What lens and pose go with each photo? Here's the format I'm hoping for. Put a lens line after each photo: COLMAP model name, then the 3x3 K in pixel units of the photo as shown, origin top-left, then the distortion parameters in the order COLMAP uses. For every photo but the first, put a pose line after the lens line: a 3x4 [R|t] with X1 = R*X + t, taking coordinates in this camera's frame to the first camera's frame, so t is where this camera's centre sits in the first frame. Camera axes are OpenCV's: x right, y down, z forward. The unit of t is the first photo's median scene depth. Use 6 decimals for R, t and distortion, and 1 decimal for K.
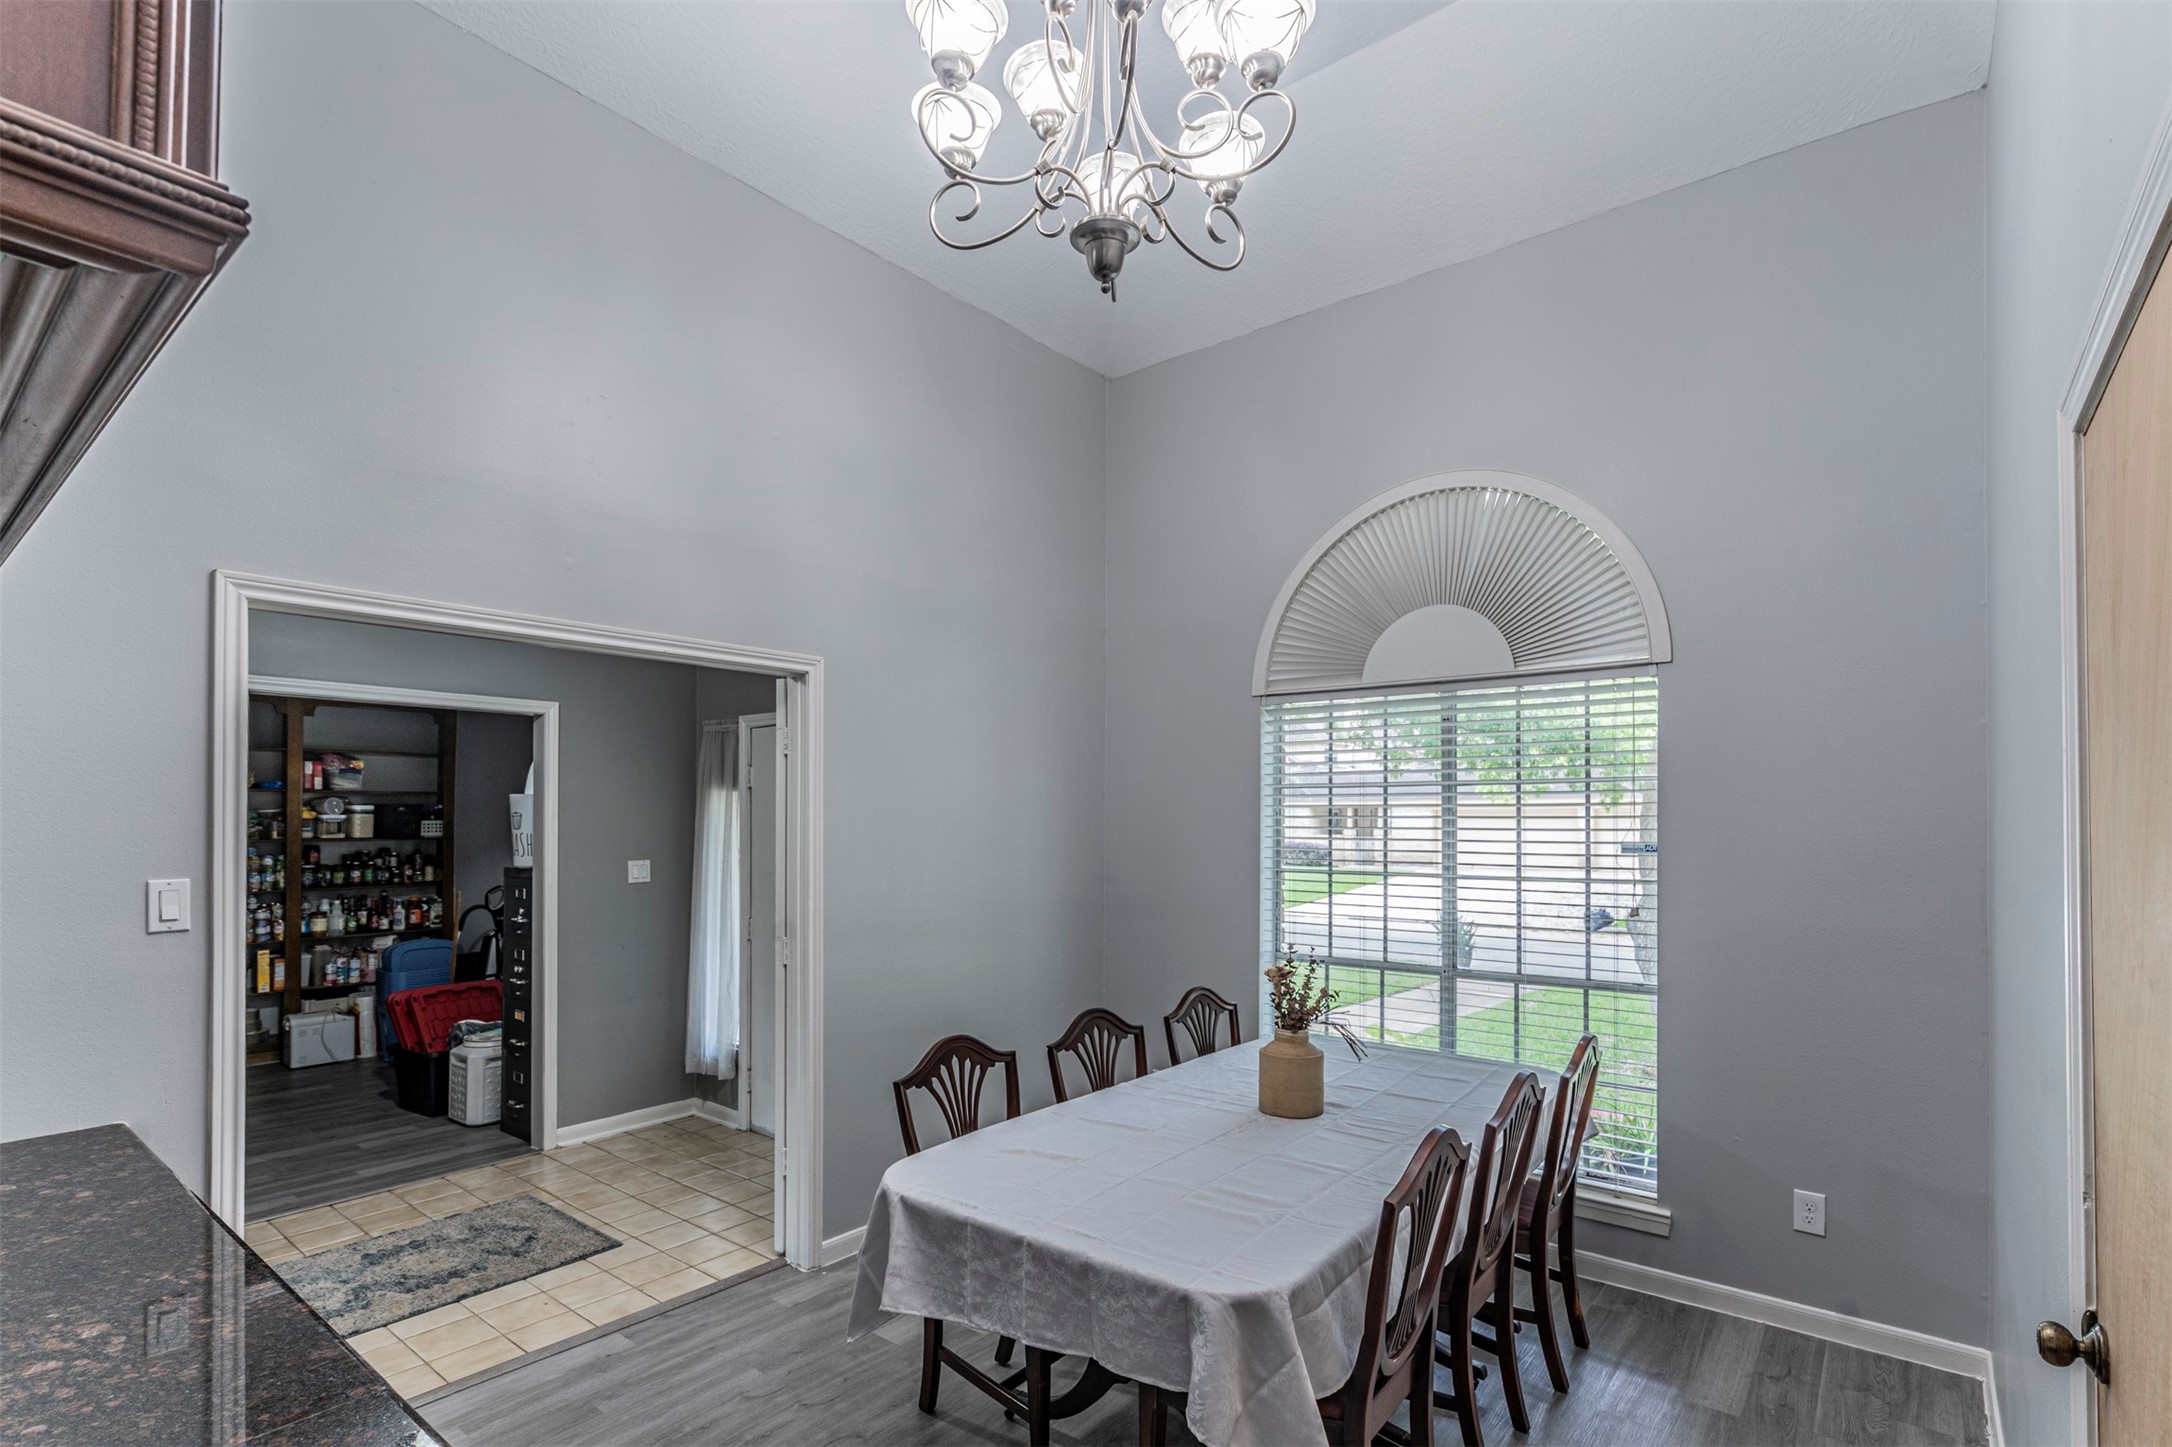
lens RADIAL K [[1014.4, 0, 1086.0], [0, 1014.4, 723.5], [0, 0, 1]] dist [-0.001802, -0.000090]
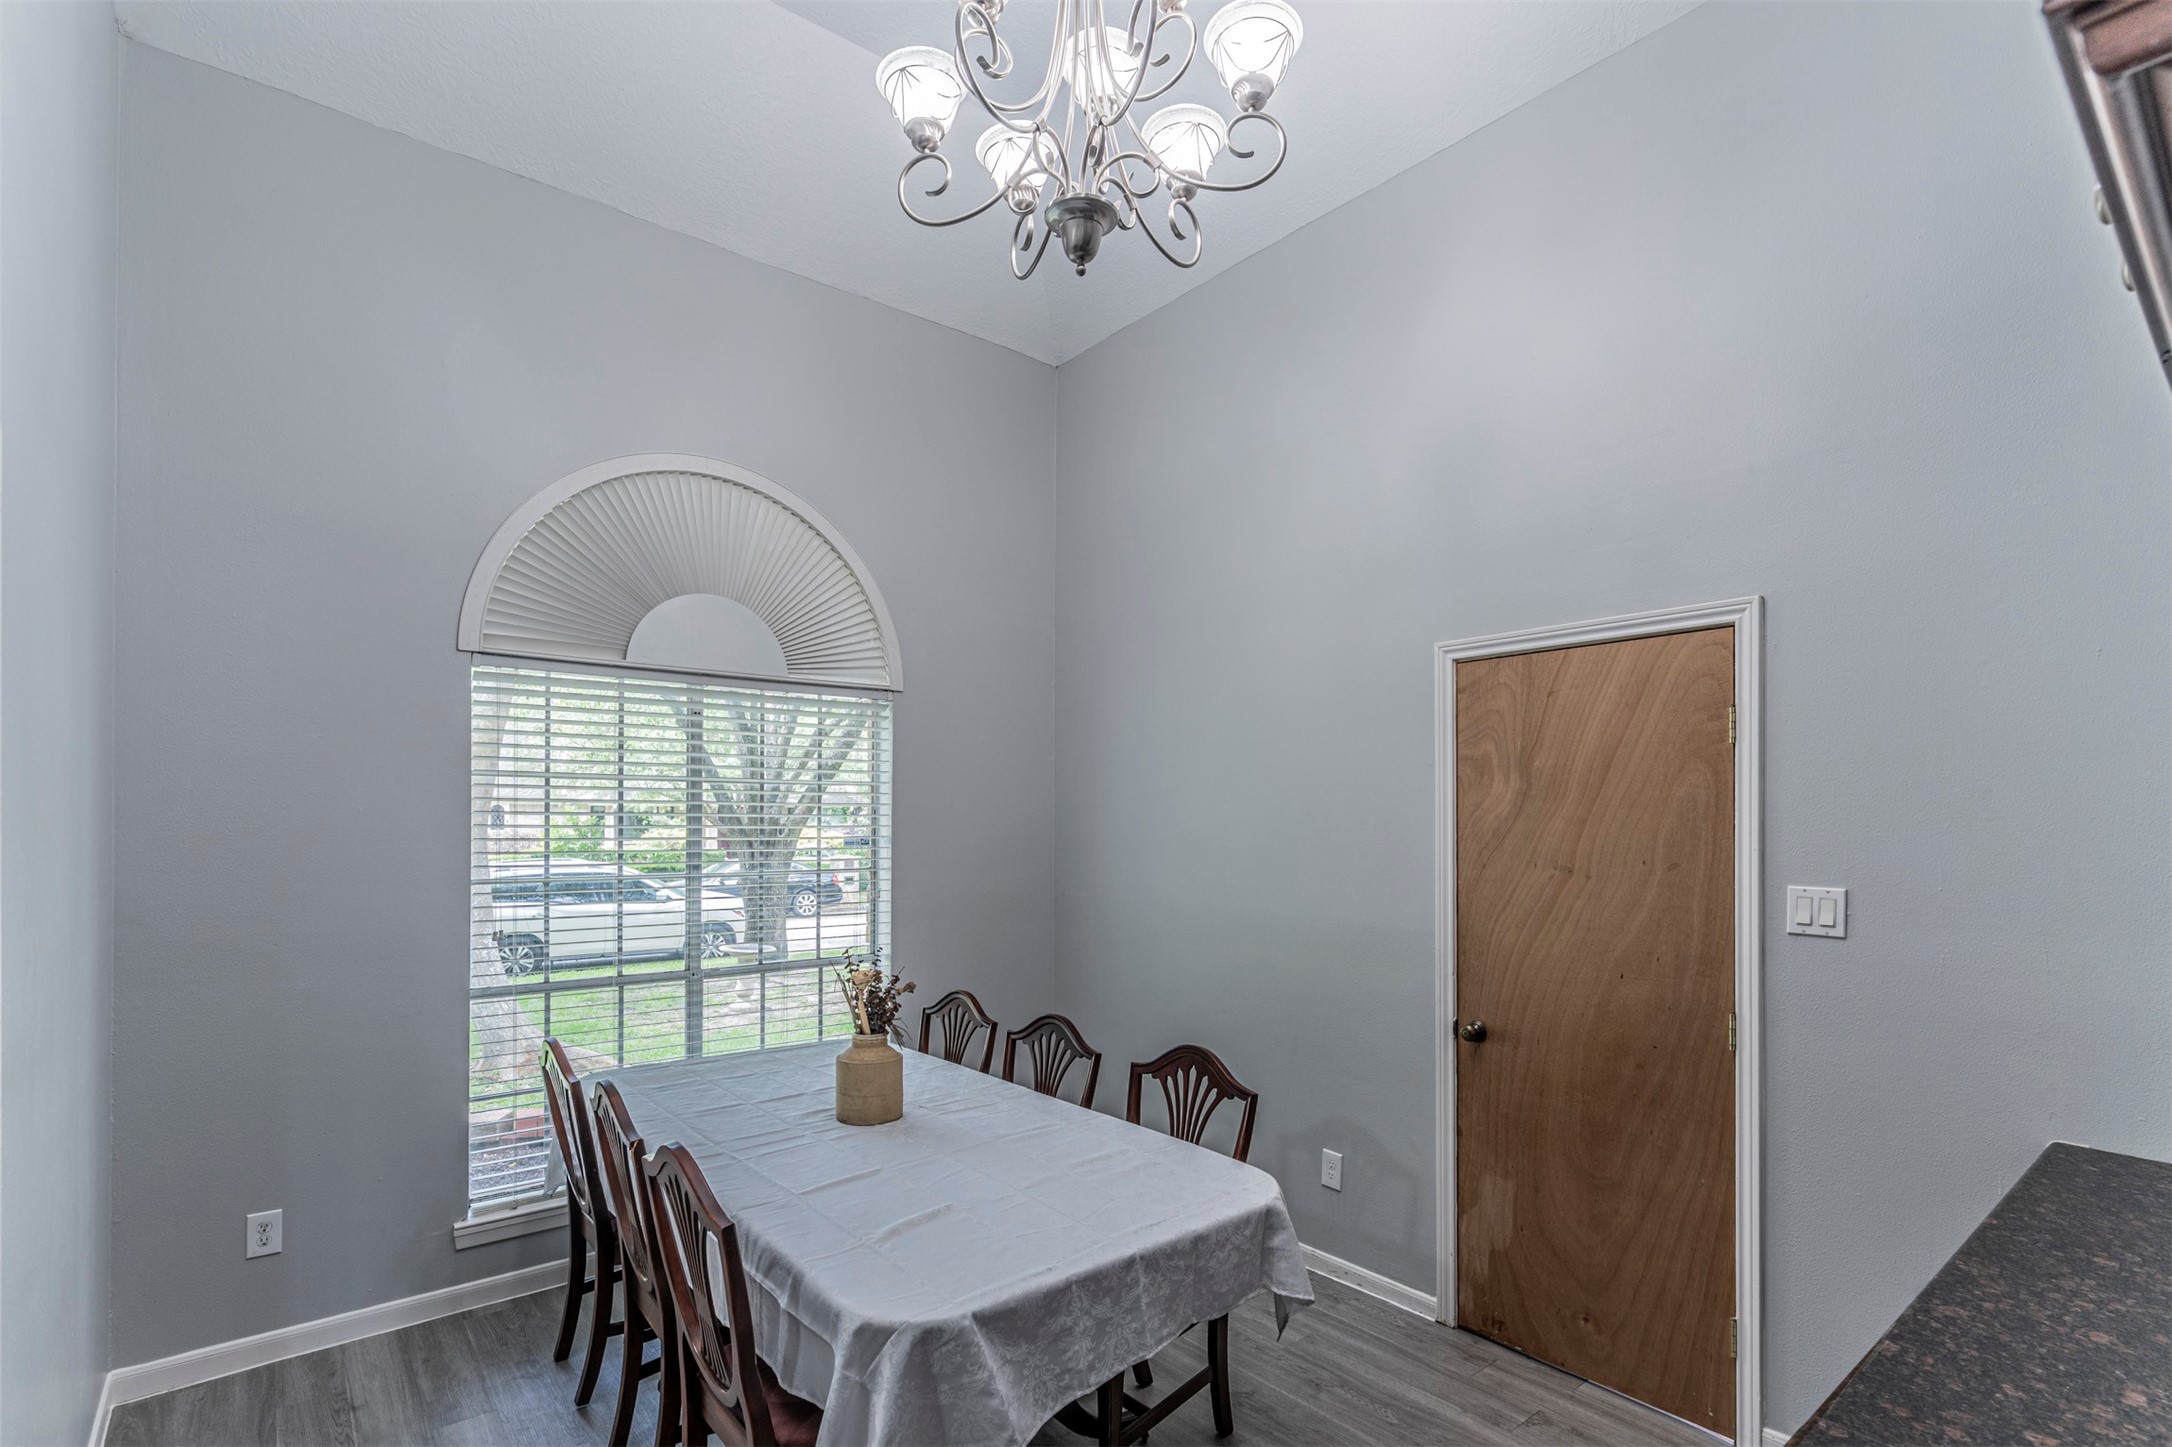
lens RADIAL K [[1025.6, 0, 1091.8], [0, 1025.6, 736.5], [0, 0, 1]] dist [0.019254, 0.000064]
pose [[0.203822, 0.079208, 0.975798, -0.584785], [-0.097860, 0.993378, -0.060194, 0.045735], [-0.974105, -0.083223, 0.210224, 0.483002]]
